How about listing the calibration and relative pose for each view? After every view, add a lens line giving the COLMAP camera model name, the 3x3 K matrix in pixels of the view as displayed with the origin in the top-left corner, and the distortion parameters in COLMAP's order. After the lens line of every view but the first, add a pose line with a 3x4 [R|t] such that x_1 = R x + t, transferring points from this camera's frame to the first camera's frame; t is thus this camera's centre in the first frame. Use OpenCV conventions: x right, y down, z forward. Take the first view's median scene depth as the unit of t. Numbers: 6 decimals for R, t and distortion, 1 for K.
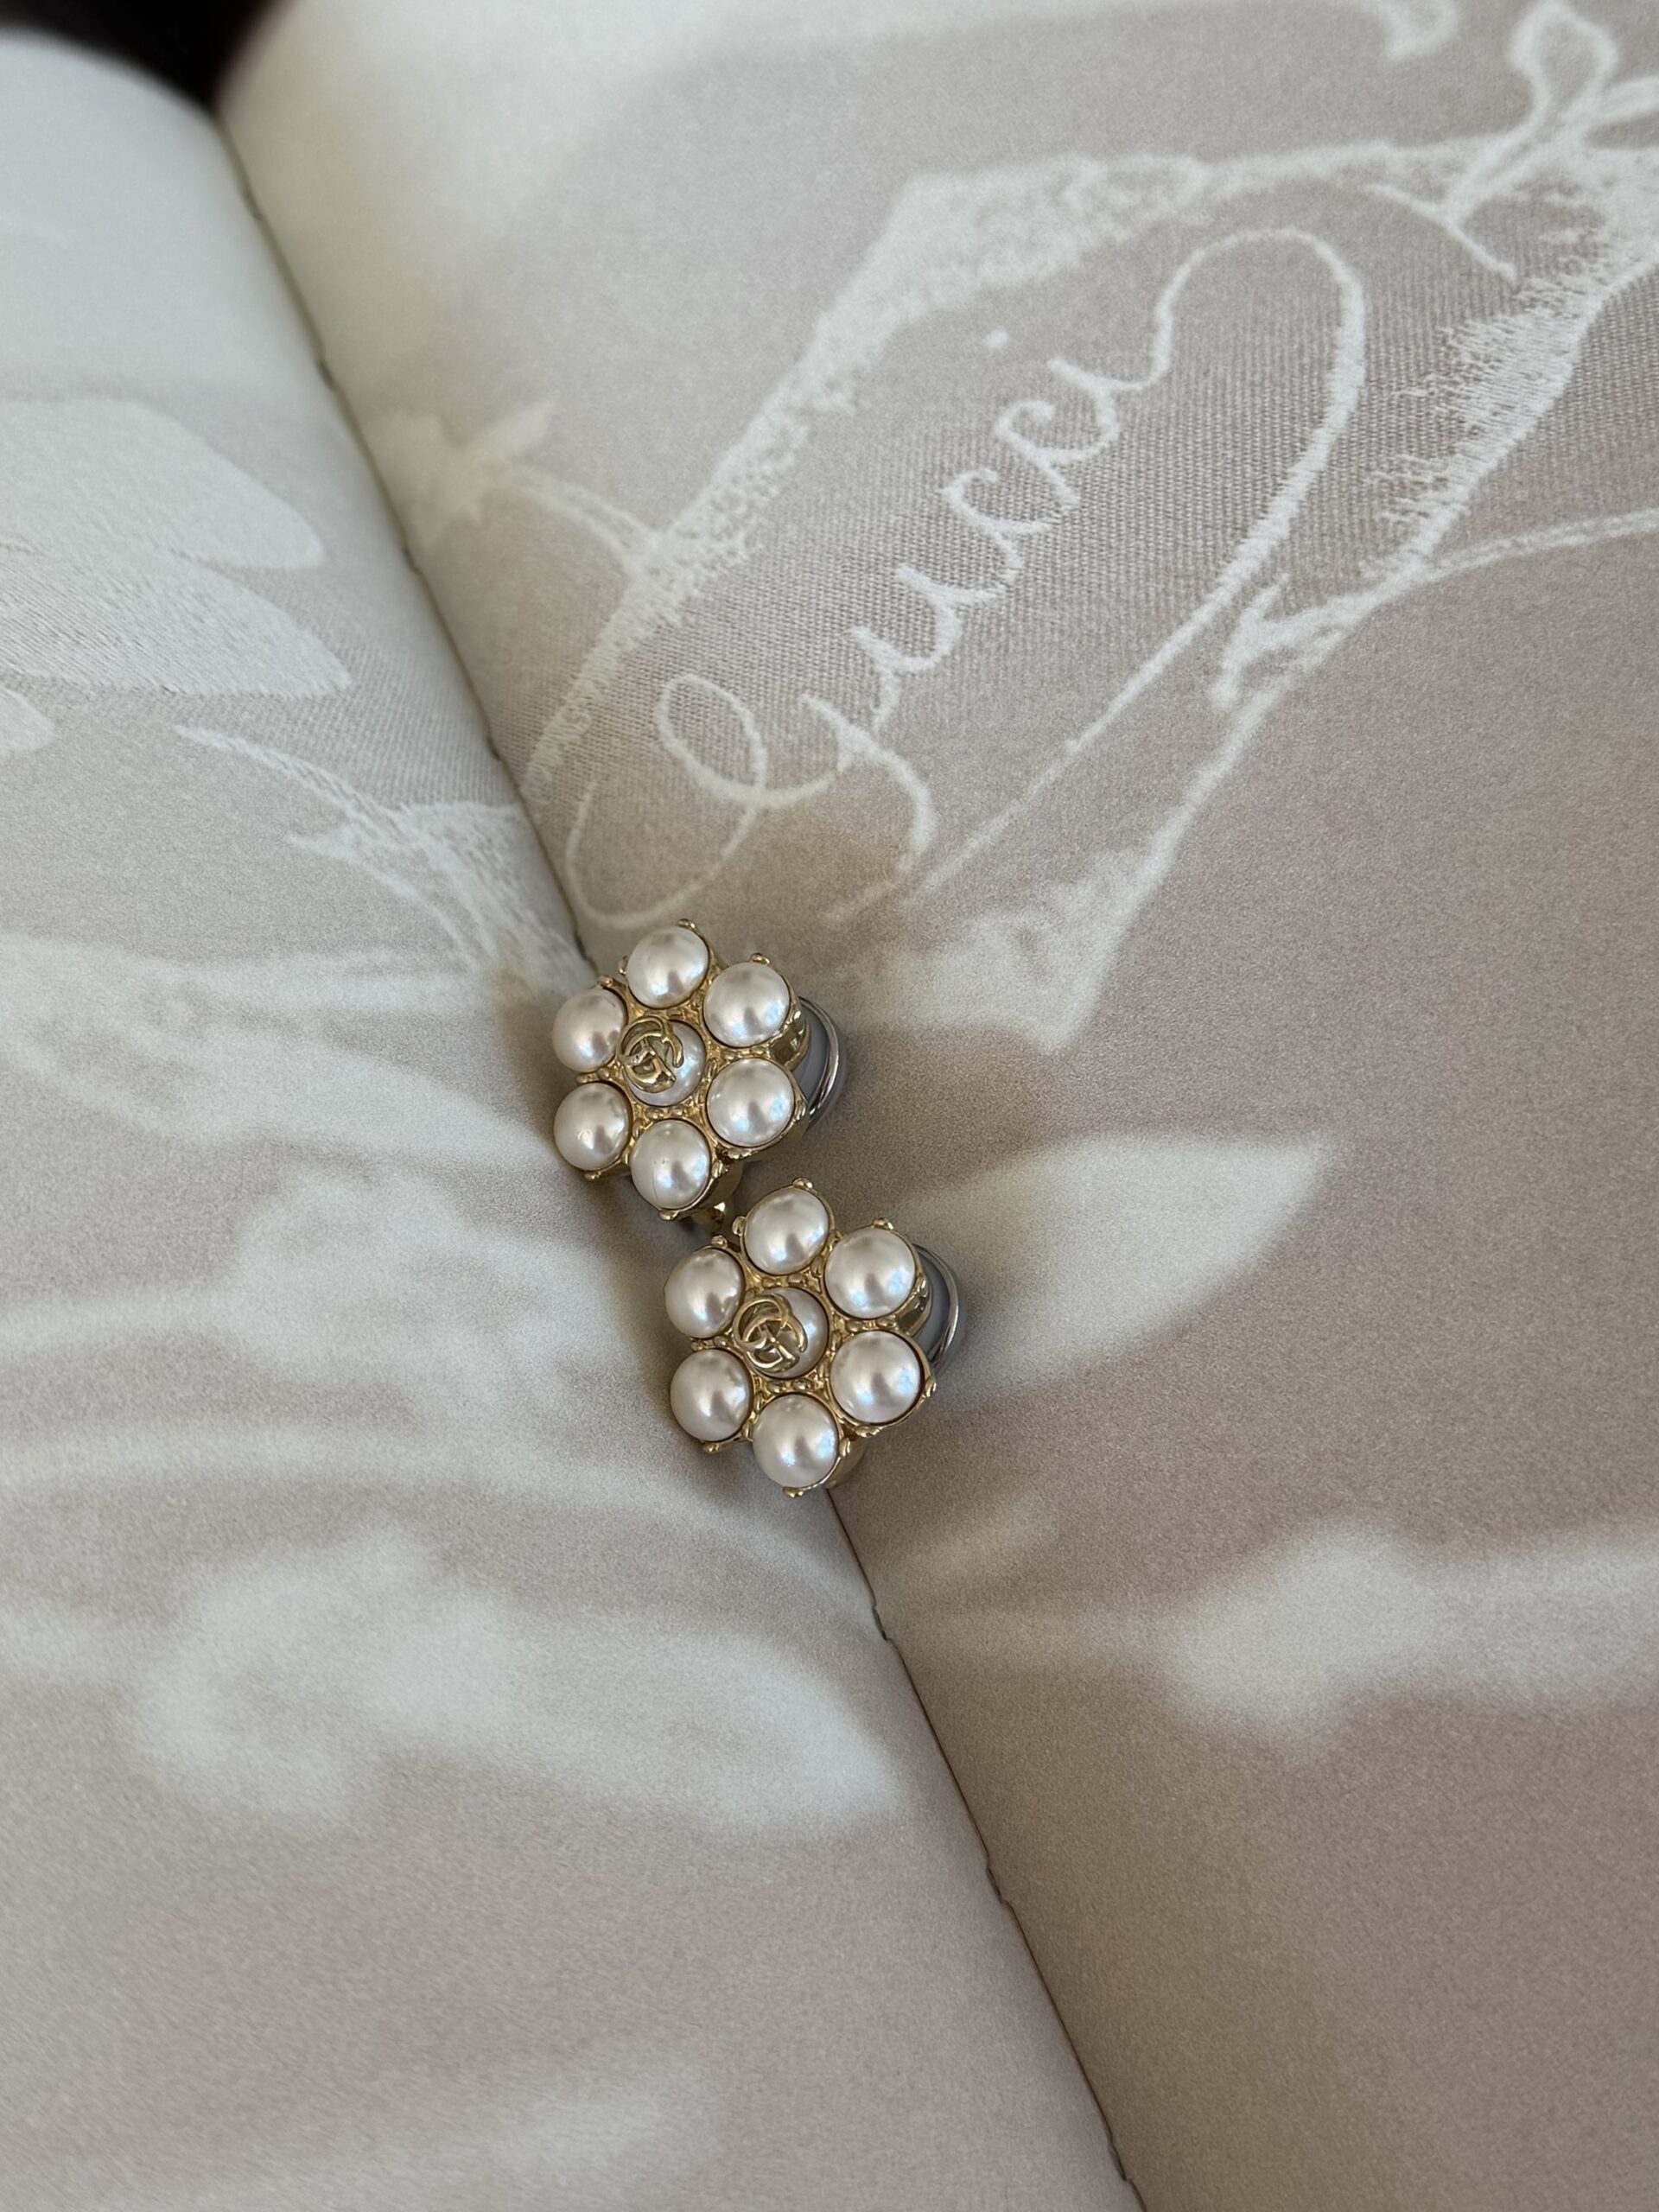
lens RADIAL K [[3251.5, 0, 843.0], [0, 3251.5, 1114.4], [0, 0, 1]] dist [0.110186, 0.000000]
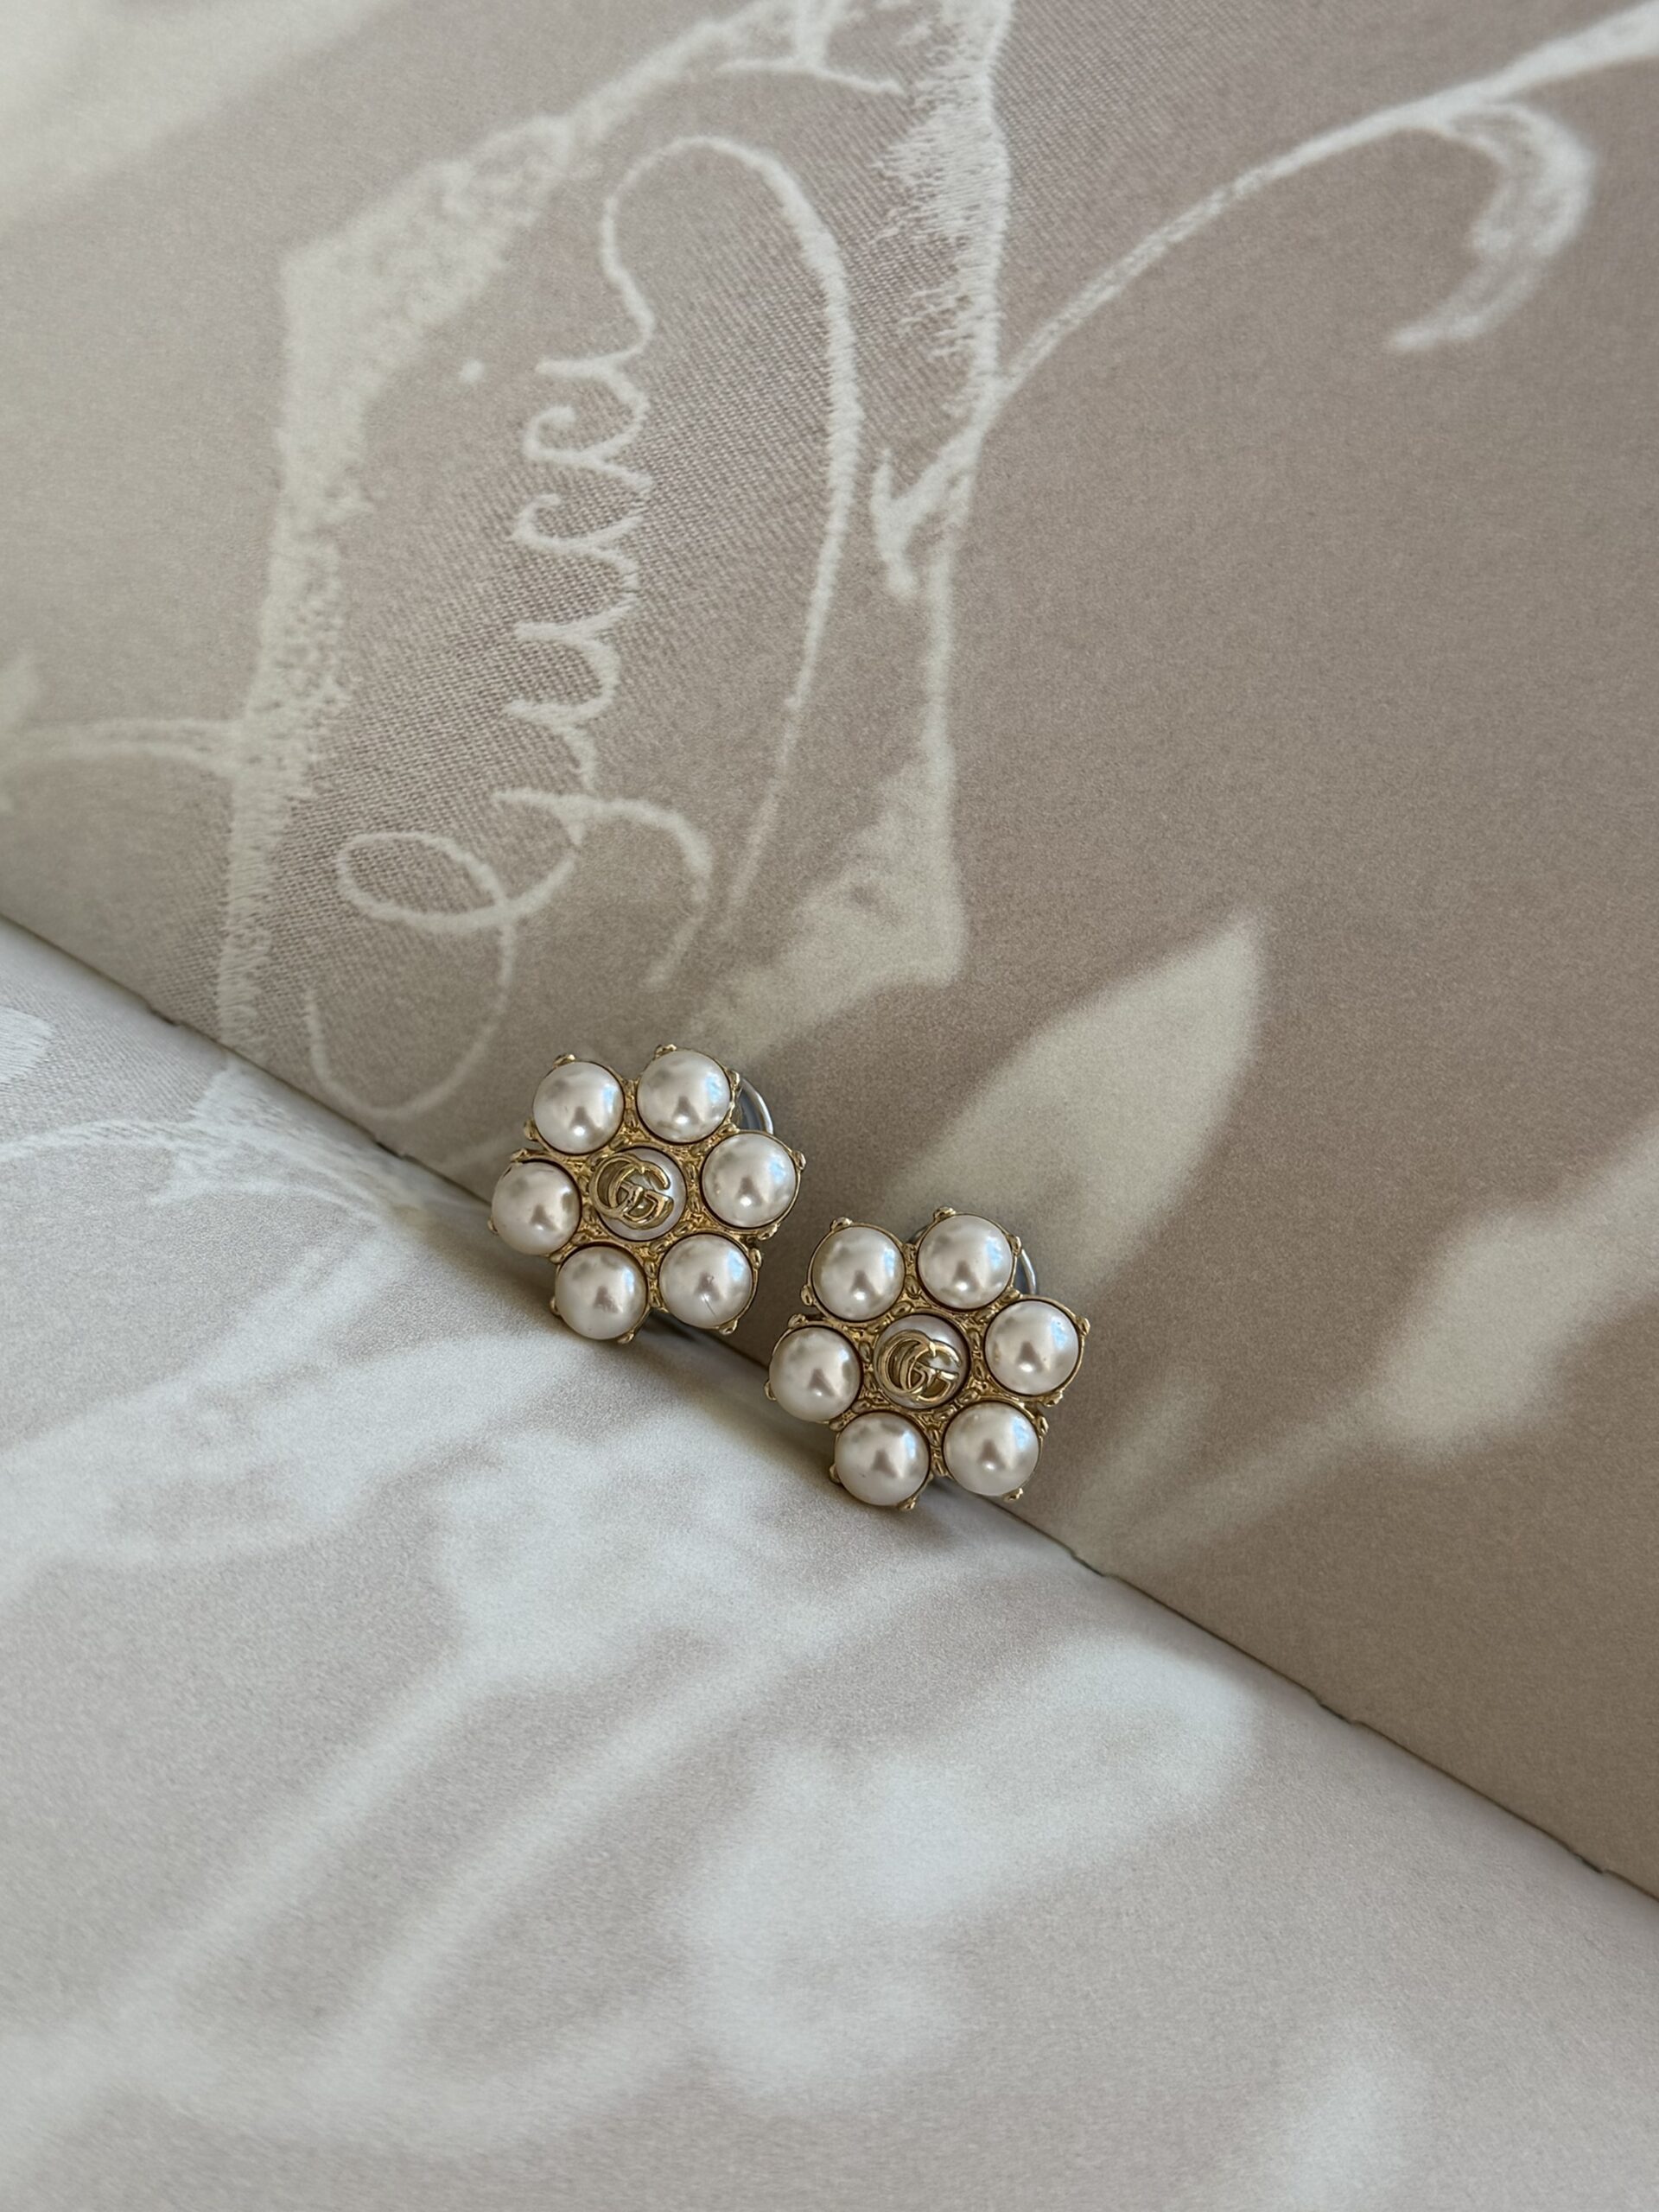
lens RADIAL K [[3251.5, 0, 826.5], [0, 3251.5, 1094.6], [0, 0, 1]] dist [0.110186, 0.000000]
pose [[0.791052, -0.508950, 0.339422, -0.314650], [0.495824, 0.858398, 0.131573, -0.136680], [-0.358323, 0.064212, 0.931387, 0.096199]]
